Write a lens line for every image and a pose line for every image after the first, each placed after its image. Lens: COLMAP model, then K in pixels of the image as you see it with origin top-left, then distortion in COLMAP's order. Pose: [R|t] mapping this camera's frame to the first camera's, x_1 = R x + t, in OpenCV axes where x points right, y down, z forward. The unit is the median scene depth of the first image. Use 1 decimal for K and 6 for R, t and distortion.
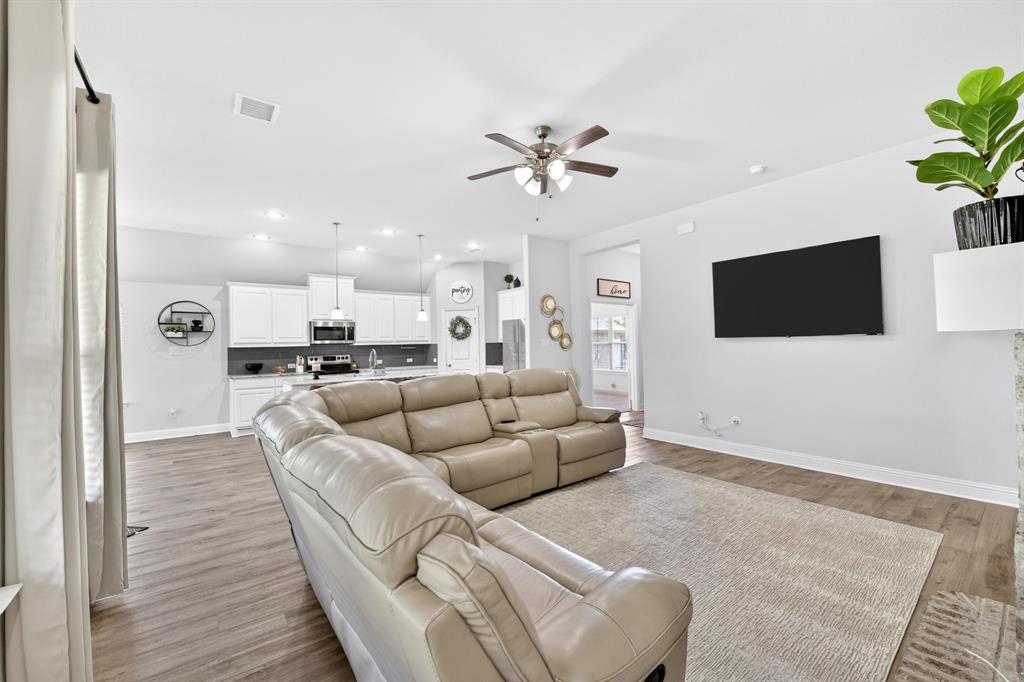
lens RADIAL K [[414.0, 0, 516.4], [0, 414.0, 335.6], [0, 0, 1]] dist [-0.013756, -0.001971]
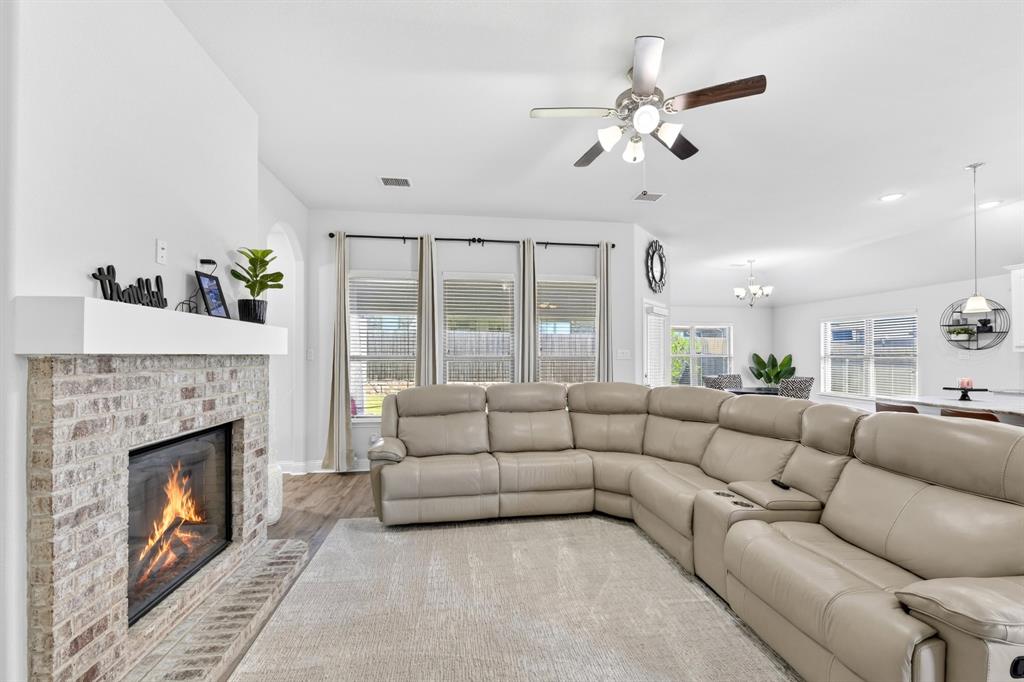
lens RADIAL K [[414.0, 0, 513.9], [0, 414.0, 356.7], [0, 0, 1]] dist [-0.013756, -0.001971]
pose [[-0.504610, 0.022806, -0.863046, 0.372850], [0.028139, 0.999554, 0.009961, 0.003382], [0.862889, -0.019258, -0.505027, 0.527573]]
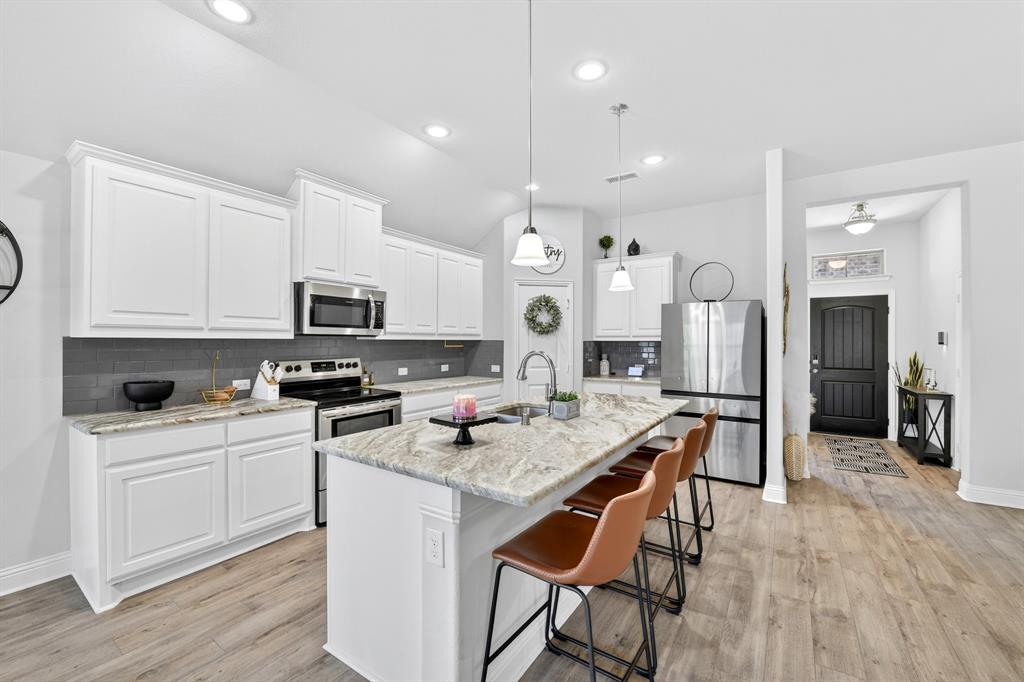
lens RADIAL K [[414.0, 0, 516.8], [0, 414.0, 337.5], [0, 0, 1]] dist [-0.013756, -0.001971]
pose [[0.945764, 0.028957, 0.323562, -0.420474], [-0.032043, 0.999478, 0.004214, 0.014559], [-0.323271, -0.014354, 0.946198, 0.513405]]
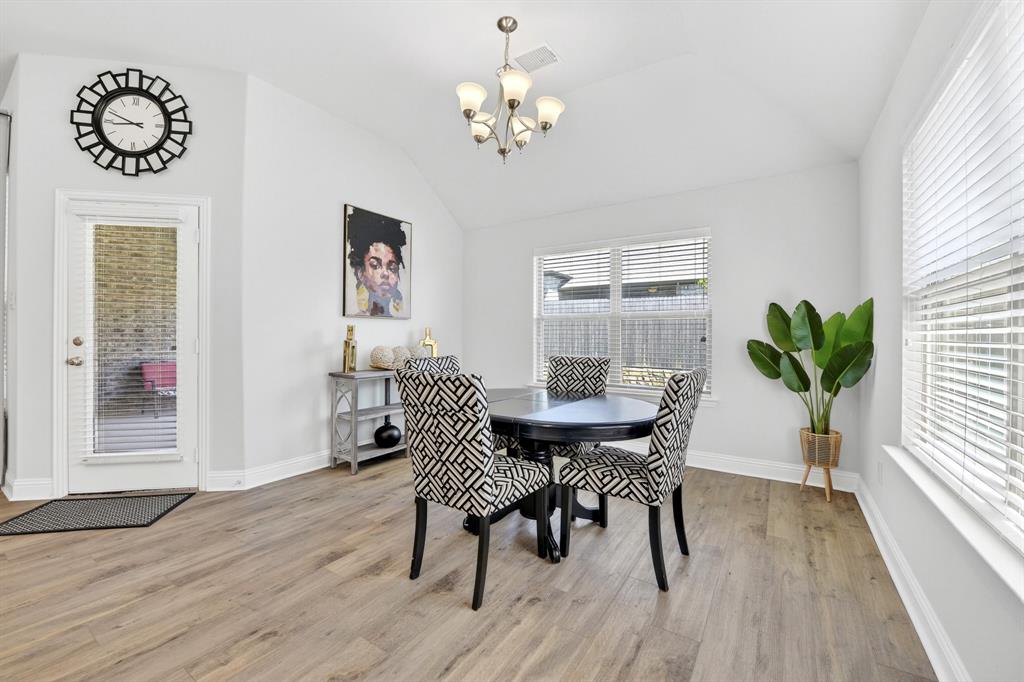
lens RADIAL K [[402.8, 0, 521.7], [0, 402.8, 335.7], [0, 0, 1]] dist [-0.014967, -0.001482]
pose [[-0.941823, 0.017841, -0.335636, -0.691530], [0.022408, 0.999701, -0.009740, 0.062598], [0.335362, -0.016694, -0.941942, 0.846687]]
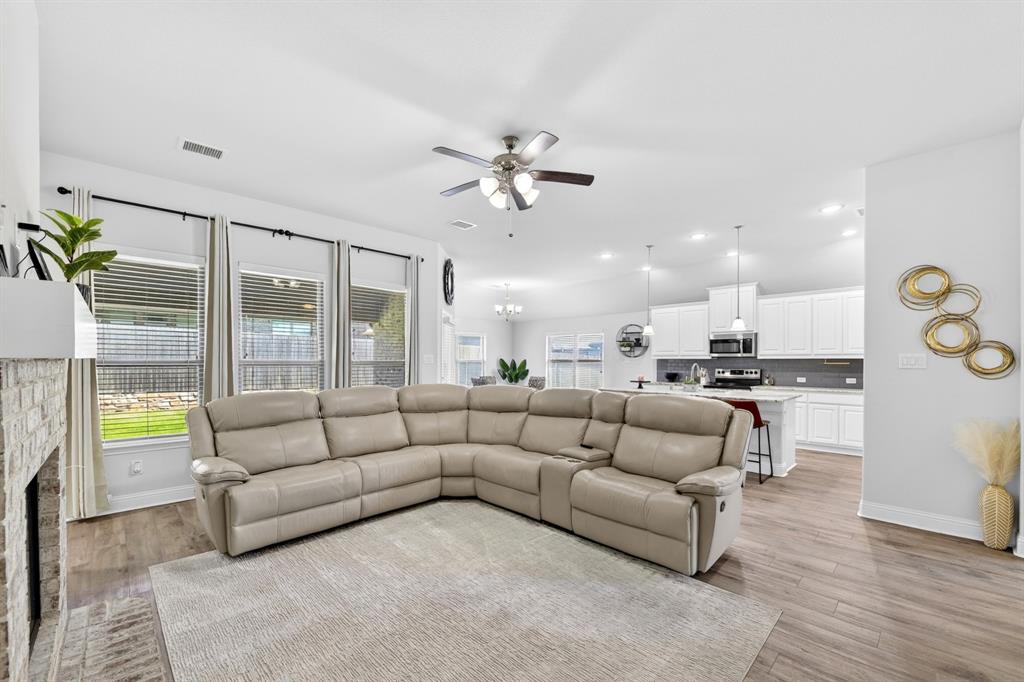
lens RADIAL K [[414.0, 0, 513.4], [0, 414.0, 365.3], [0, 0, 1]] dist [-0.013756, -0.001971]
pose [[0.106559, 0.032736, -0.993767, 0.464199], [0.014857, 0.999294, 0.034512, -0.001287], [0.994195, -0.018442, 0.105997, 0.406642]]
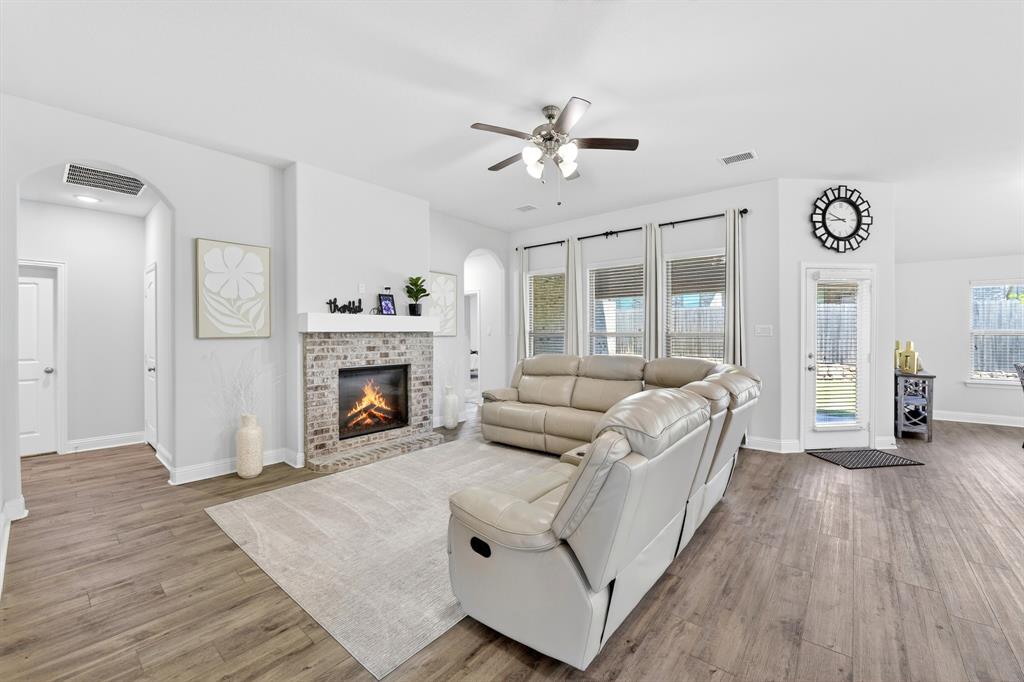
lens RADIAL K [[414.0, 0, 519.1], [0, 414.0, 335.9], [0, 0, 1]] dist [-0.013756, -0.001971]
pose [[-0.973845, 0.025952, -0.225726, 0.167582], [0.028178, 0.999581, -0.006647, 0.015168], [0.225459, -0.012833, -0.974168, 0.868373]]
